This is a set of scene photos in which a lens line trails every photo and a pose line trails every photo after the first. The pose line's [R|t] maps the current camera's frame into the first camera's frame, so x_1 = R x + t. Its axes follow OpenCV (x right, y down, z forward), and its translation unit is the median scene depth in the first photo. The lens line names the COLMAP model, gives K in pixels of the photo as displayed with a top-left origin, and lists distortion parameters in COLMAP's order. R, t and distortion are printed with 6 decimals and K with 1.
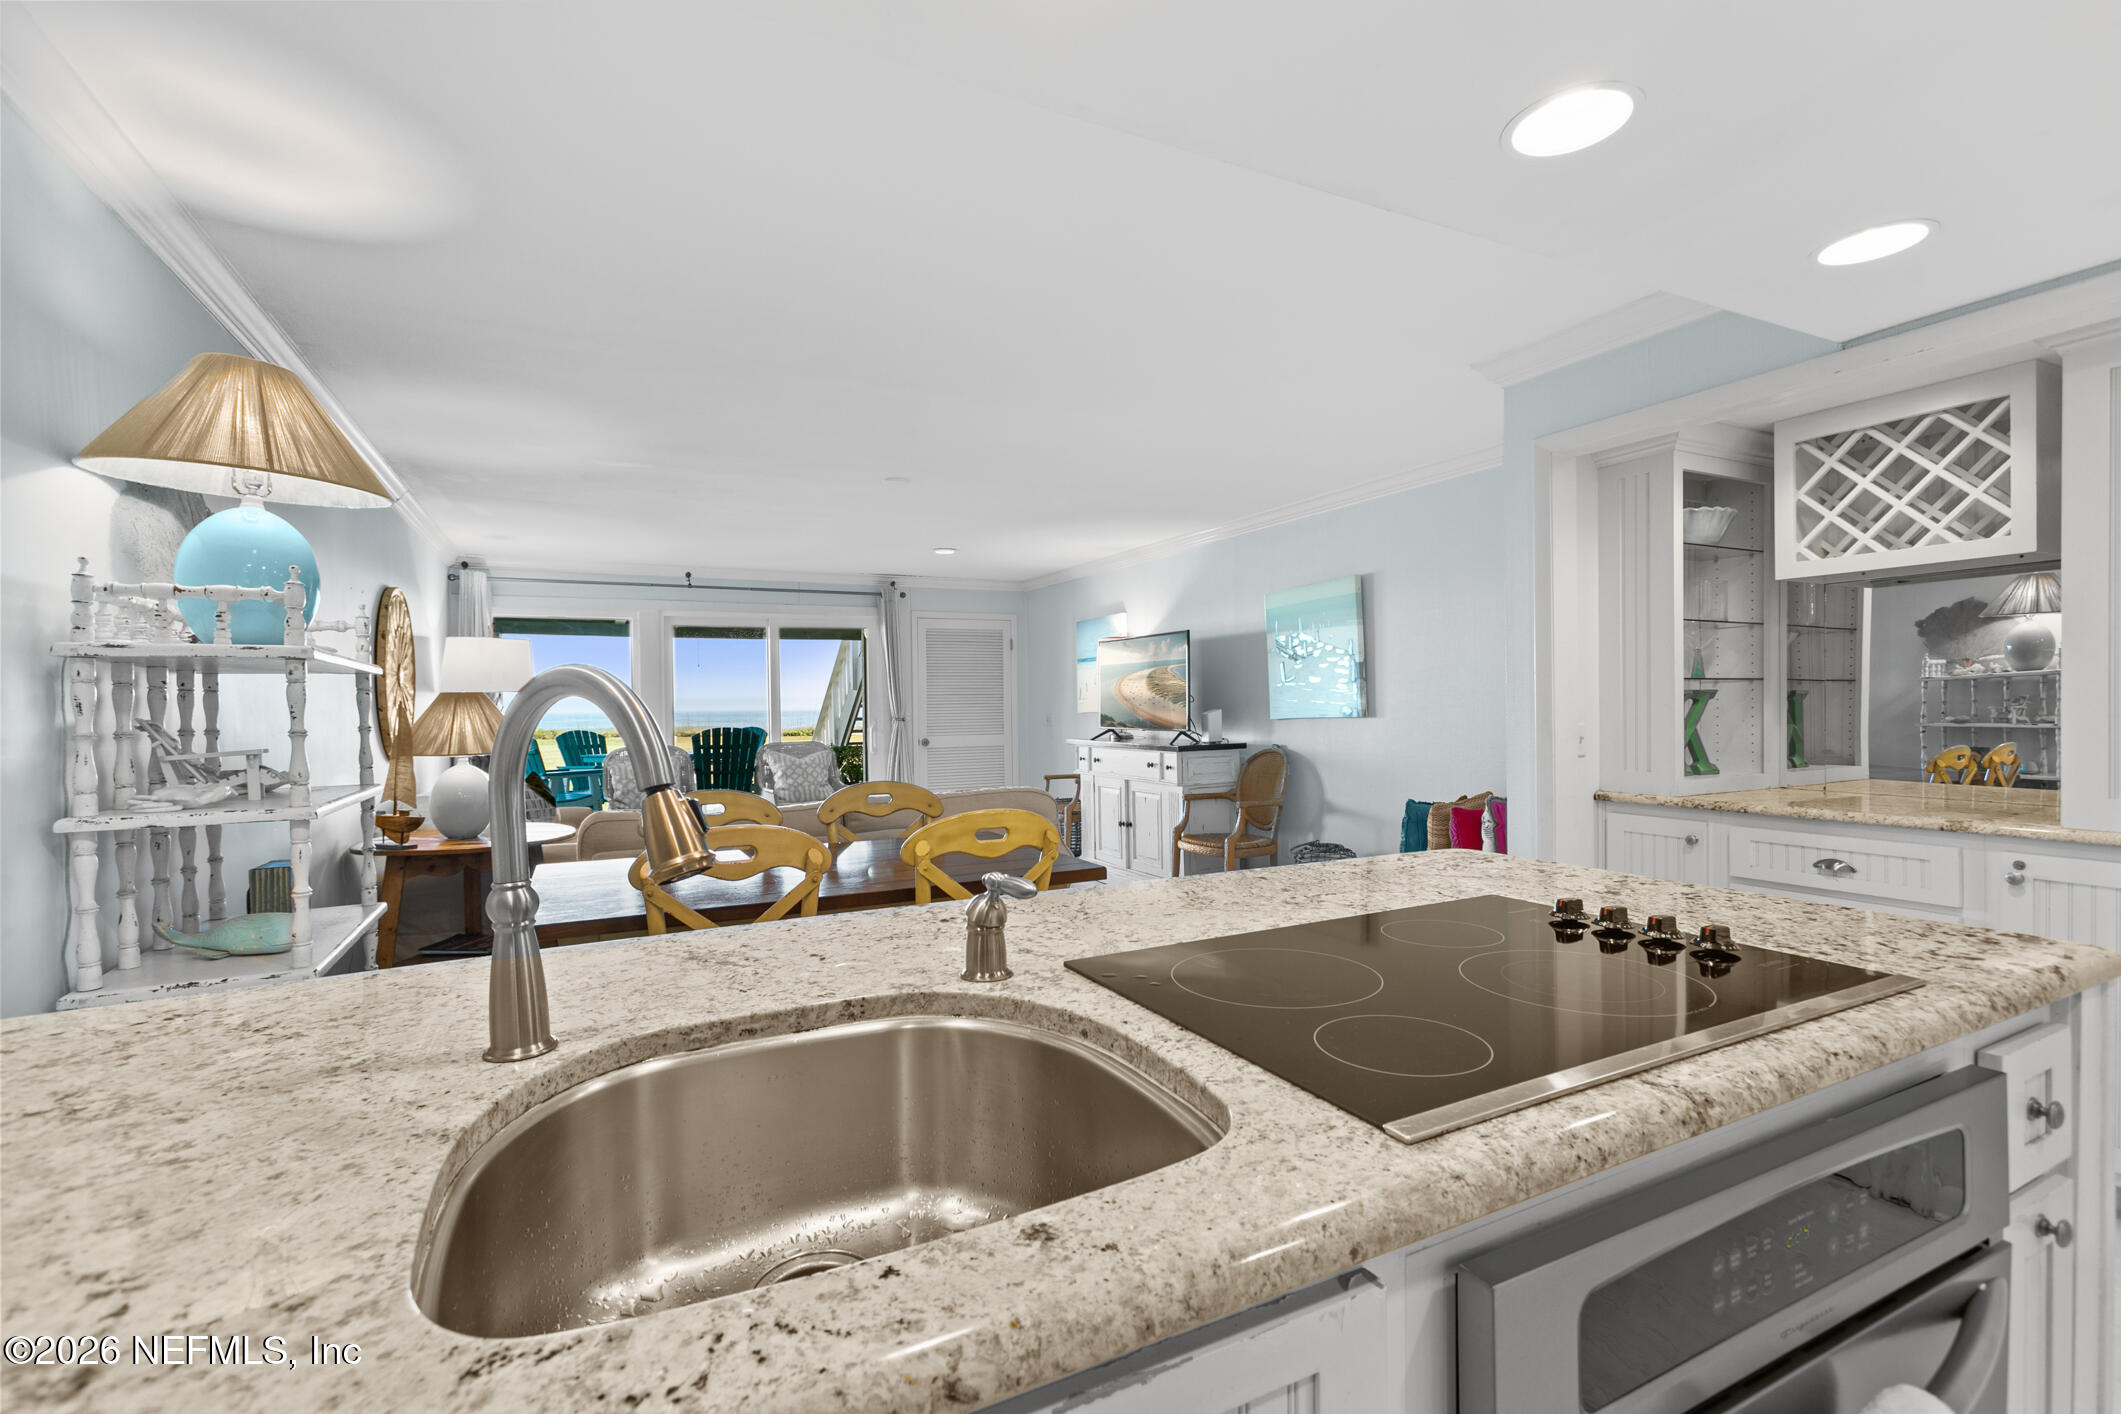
lens RADIAL K [[916.8, 0, 1060.5], [0, 916.8, 707.0], [0, 0, 1]] dist [-0.037876, 0.000135]
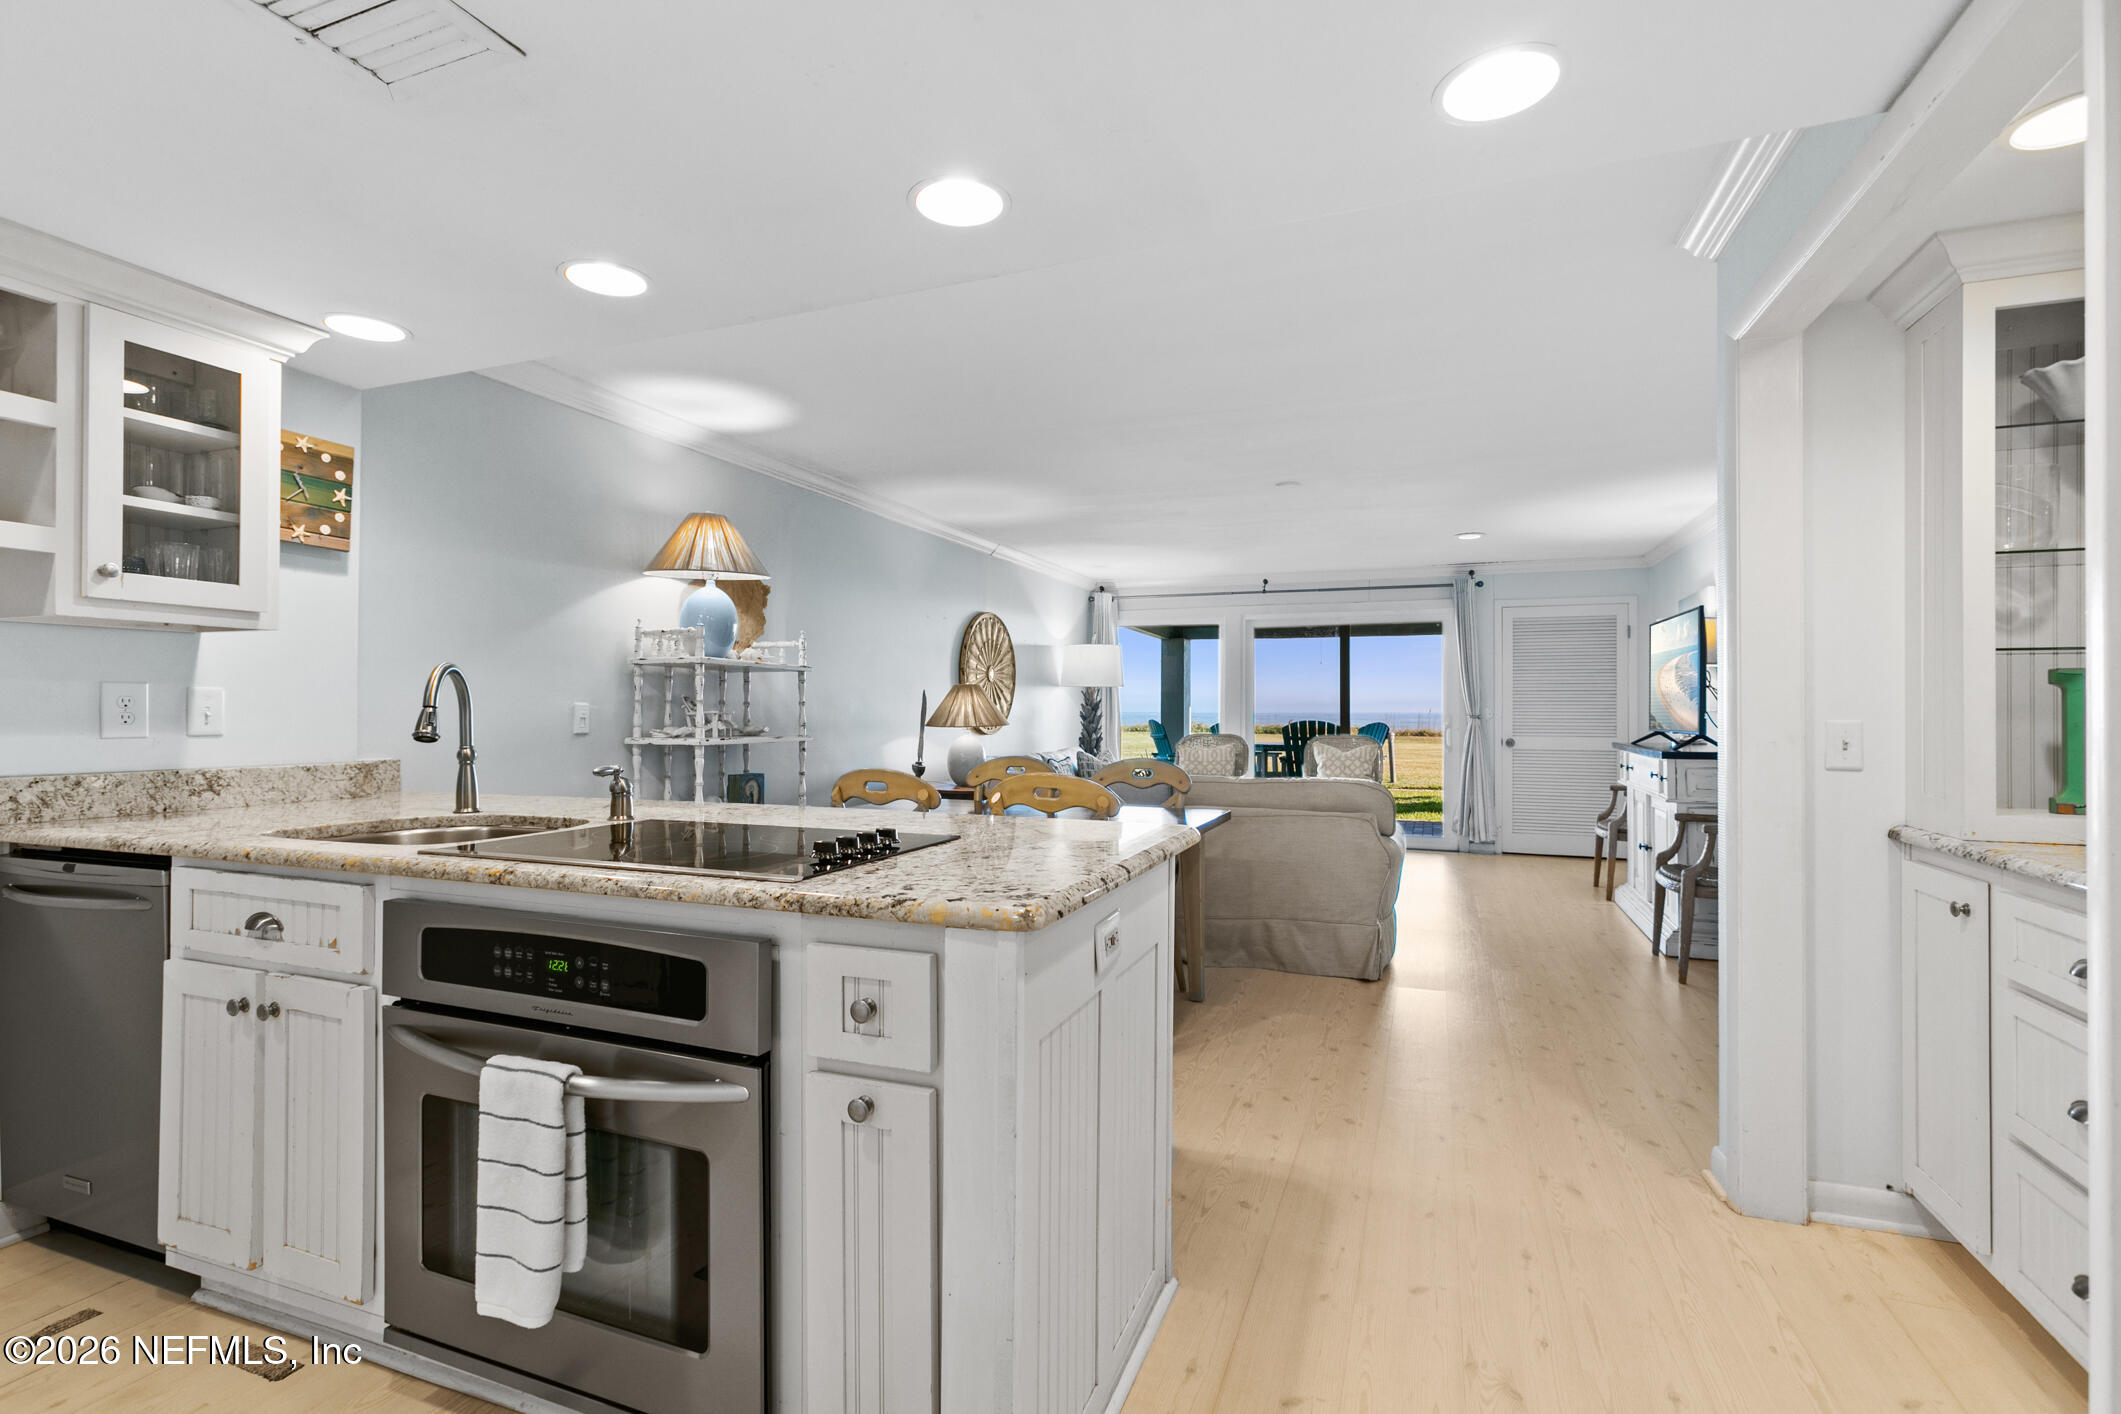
lens RADIAL K [[958.7, 0, 1065.4], [0, 958.7, 706.4], [0, 0, 1]] dist [-0.041321, 0.000183]
pose [[0.669326, 0.011532, -0.742879, 0.331636], [-0.013308, 0.999905, 0.003531, 0.006195], [0.742849, 0.007523, 0.669416, 0.048485]]
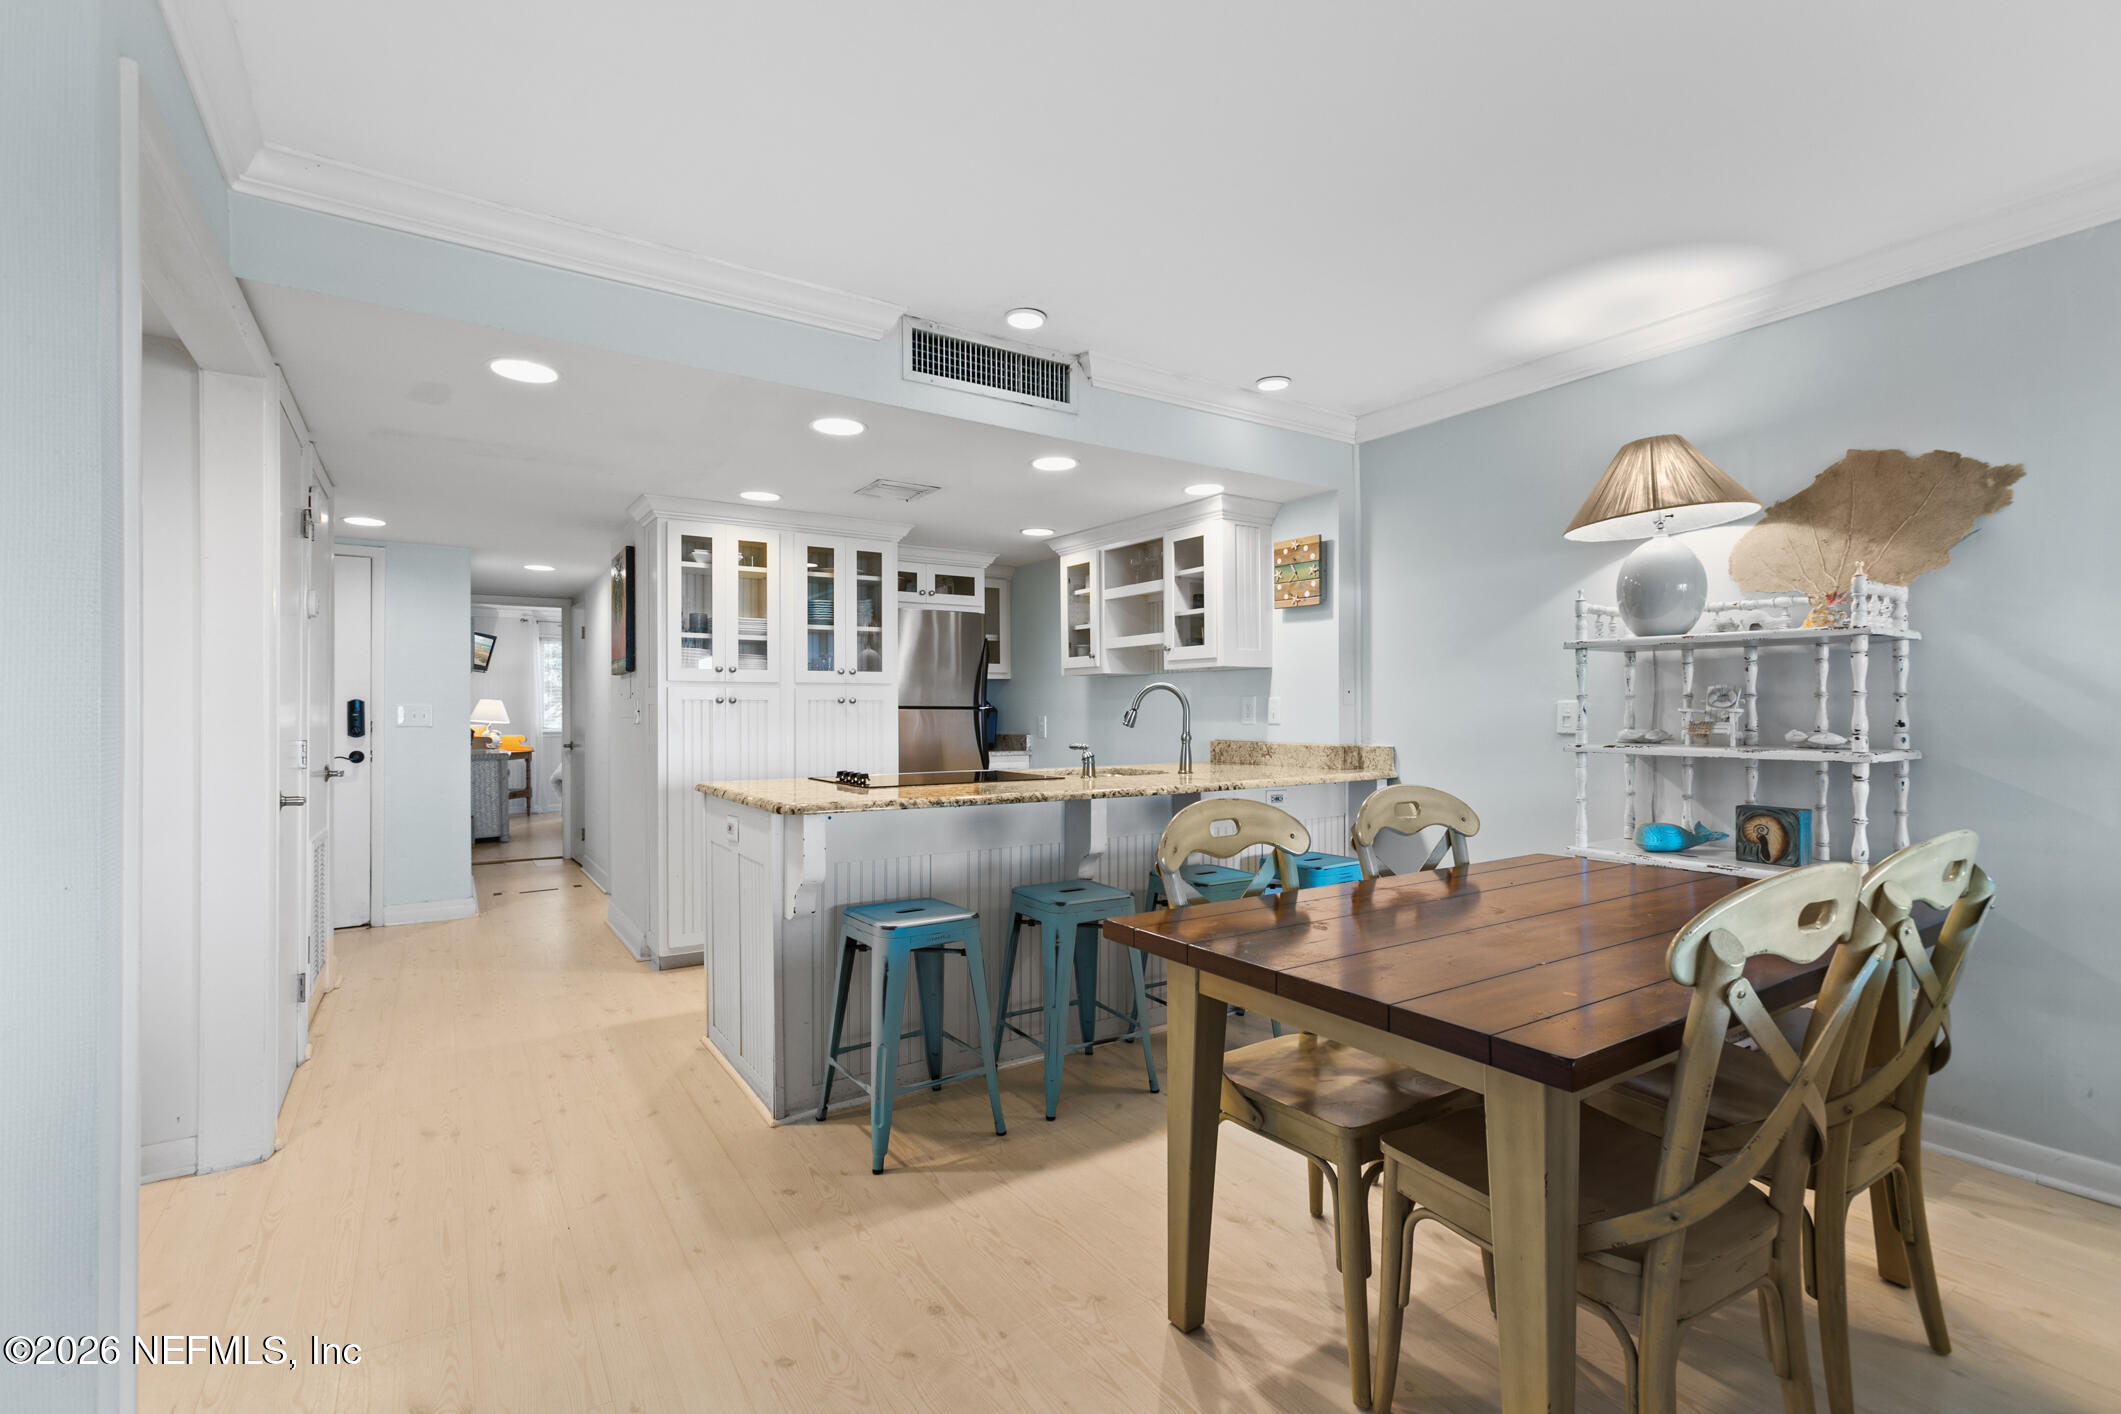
lens RADIAL K [[958.7, 0, 1065.4], [0, 958.7, 706.4], [0, 0, 1]] dist [-0.041321, 0.000183]
pose [[-0.993713, 0.016168, -0.110785, 0.062746], [0.016504, 0.999862, -0.002113, 0.009840], [0.110735, -0.003928, -0.993842, 0.673114]]
